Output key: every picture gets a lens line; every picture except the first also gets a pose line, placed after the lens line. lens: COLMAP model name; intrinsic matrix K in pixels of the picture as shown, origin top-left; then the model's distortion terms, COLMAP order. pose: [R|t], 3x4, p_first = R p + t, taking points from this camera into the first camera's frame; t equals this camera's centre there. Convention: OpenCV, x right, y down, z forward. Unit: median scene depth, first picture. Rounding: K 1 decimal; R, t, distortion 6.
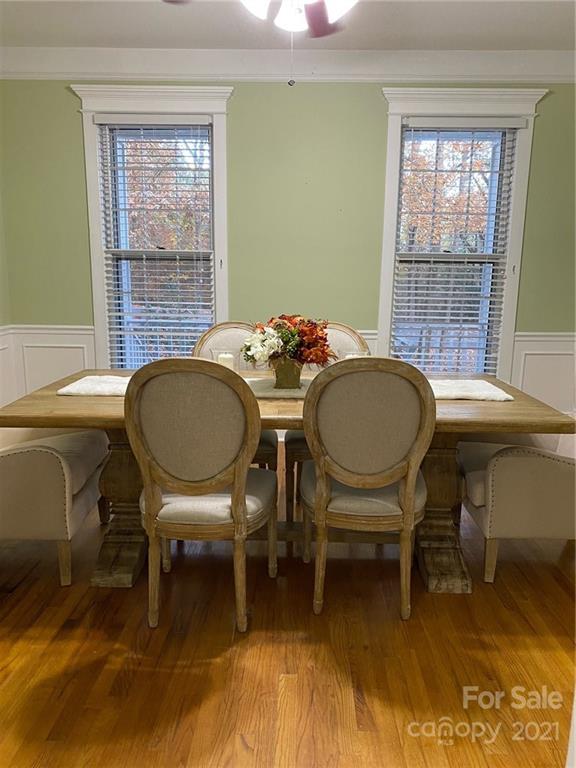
lens RADIAL K [[583.2, 0, 290.7], [0, 583.2, 382.2], [0, 0, 1]] dist [0.012419, -0.005239]
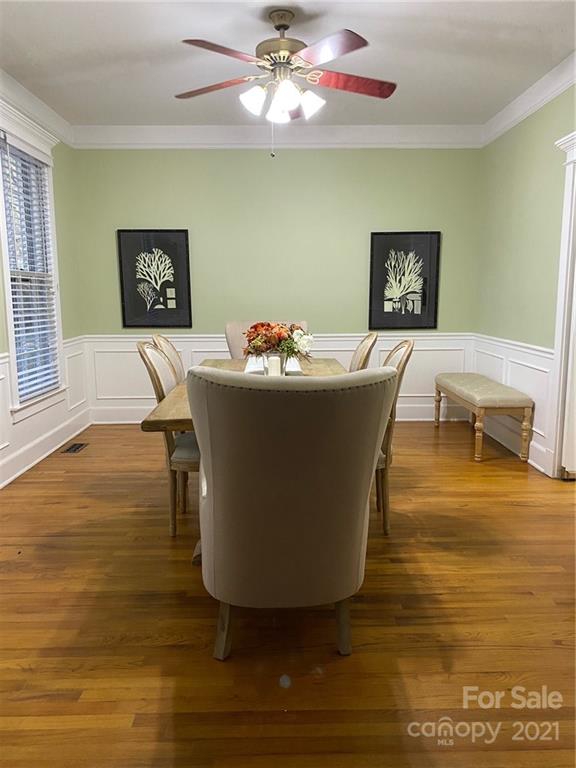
lens RADIAL K [[583.2, 0, 289.3], [0, 583.2, 385.3], [0, 0, 1]] dist [0.012419, -0.005239]
pose [[-0.033439, -0.168782, 0.985086, -1.763516], [0.186292, 0.967311, 0.172060, -0.259176], [-0.981925, 0.189267, -0.000903, 1.291482]]
